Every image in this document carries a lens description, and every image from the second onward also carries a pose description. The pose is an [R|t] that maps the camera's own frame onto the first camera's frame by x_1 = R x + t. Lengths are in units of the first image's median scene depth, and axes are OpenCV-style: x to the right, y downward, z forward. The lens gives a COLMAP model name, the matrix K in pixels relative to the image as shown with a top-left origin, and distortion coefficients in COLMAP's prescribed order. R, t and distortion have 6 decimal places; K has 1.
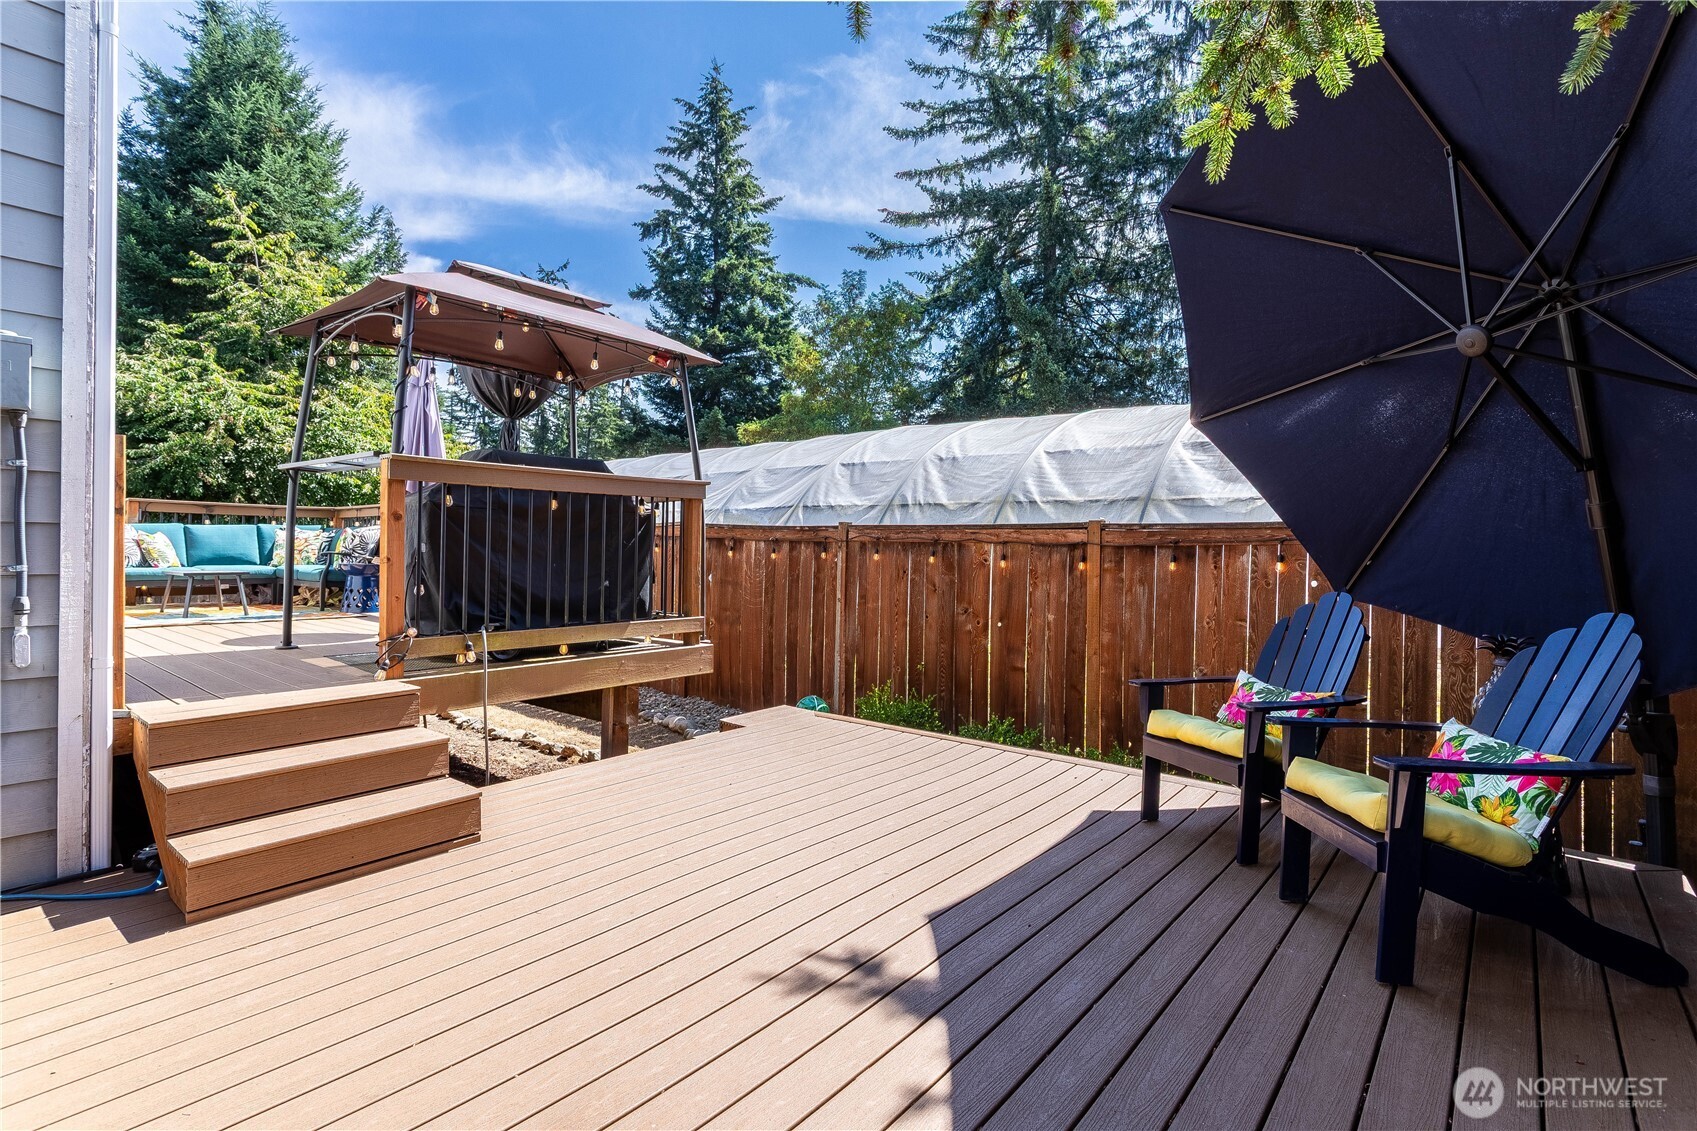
lens RADIAL K [[791.0, 0, 851.1], [0, 791.0, 566.5], [0, 0, 1]] dist [-0.007243, -0.000716]
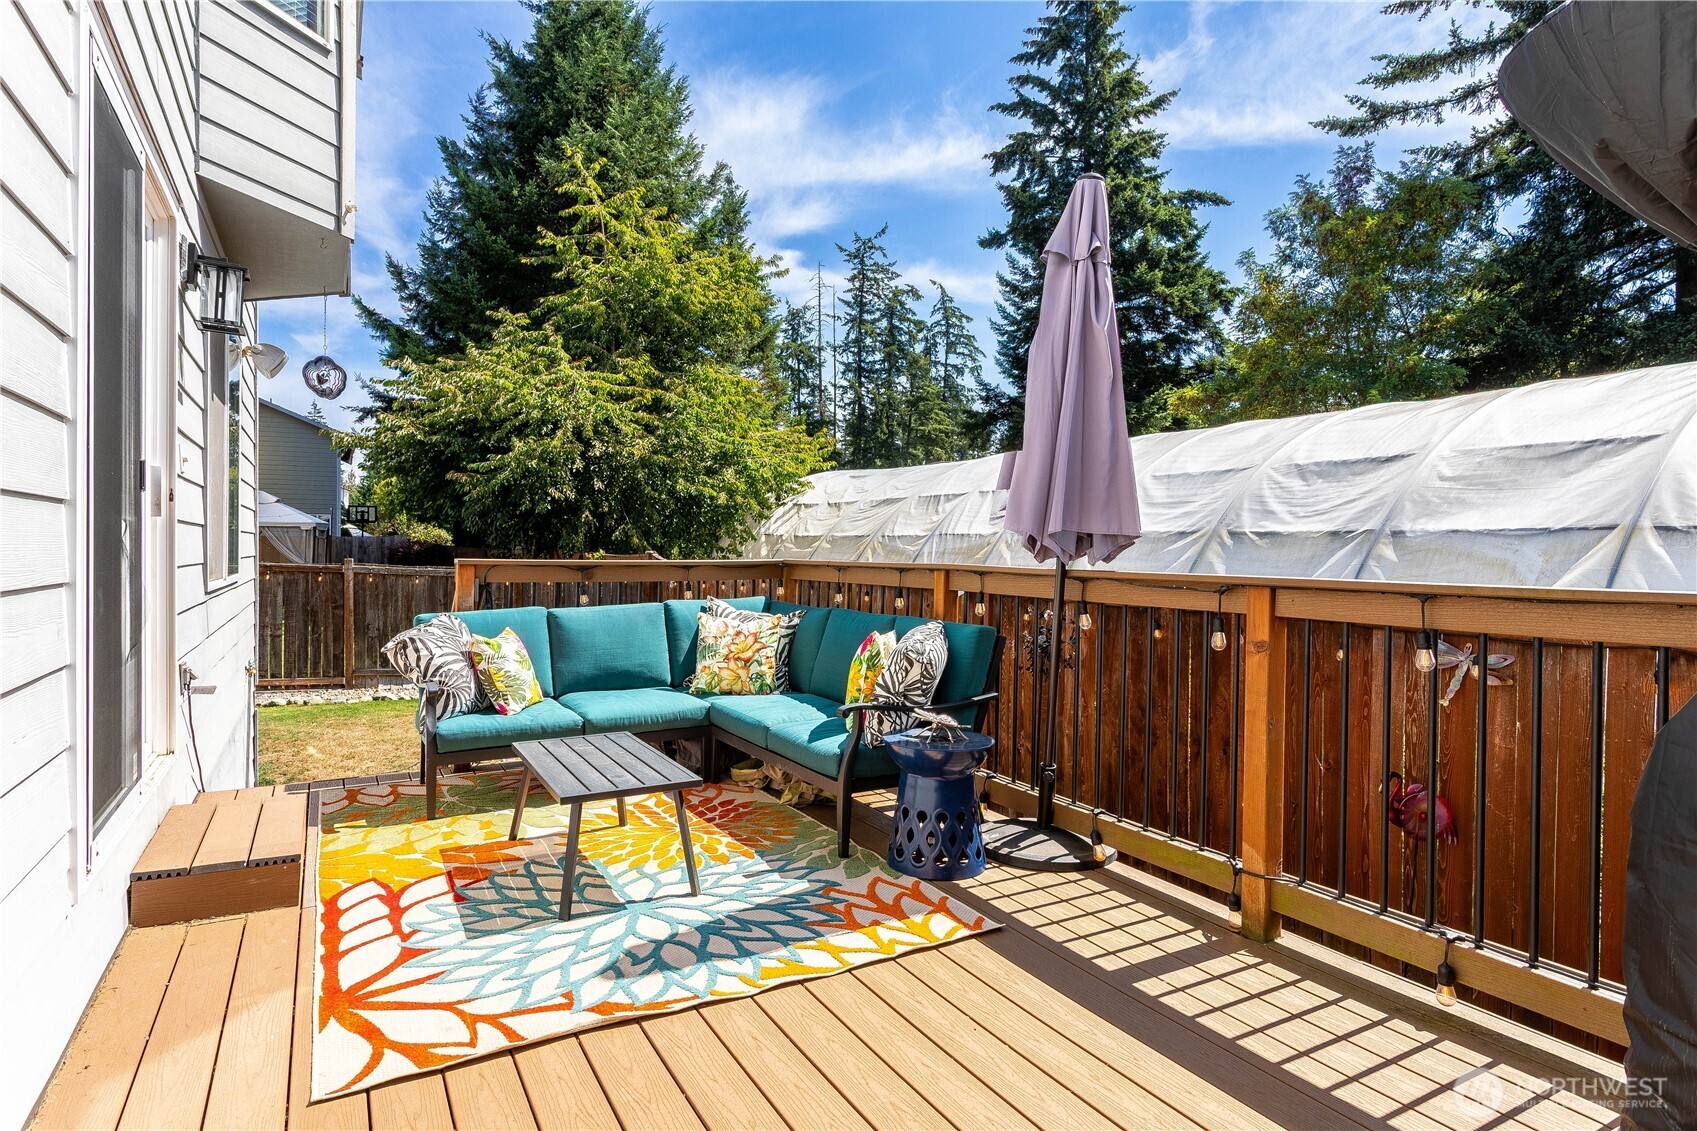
lens RADIAL K [[923.9, 0, 842.9], [0, 923.9, 556.7], [0, 0, 1]] dist [0.005490, 0.001422]
pose [[0.931468, -0.001644, -0.363820, -0.075653], [-0.003774, 0.999892, -0.014181, -0.012958], [0.363804, 0.014583, 0.931362, 0.085575]]
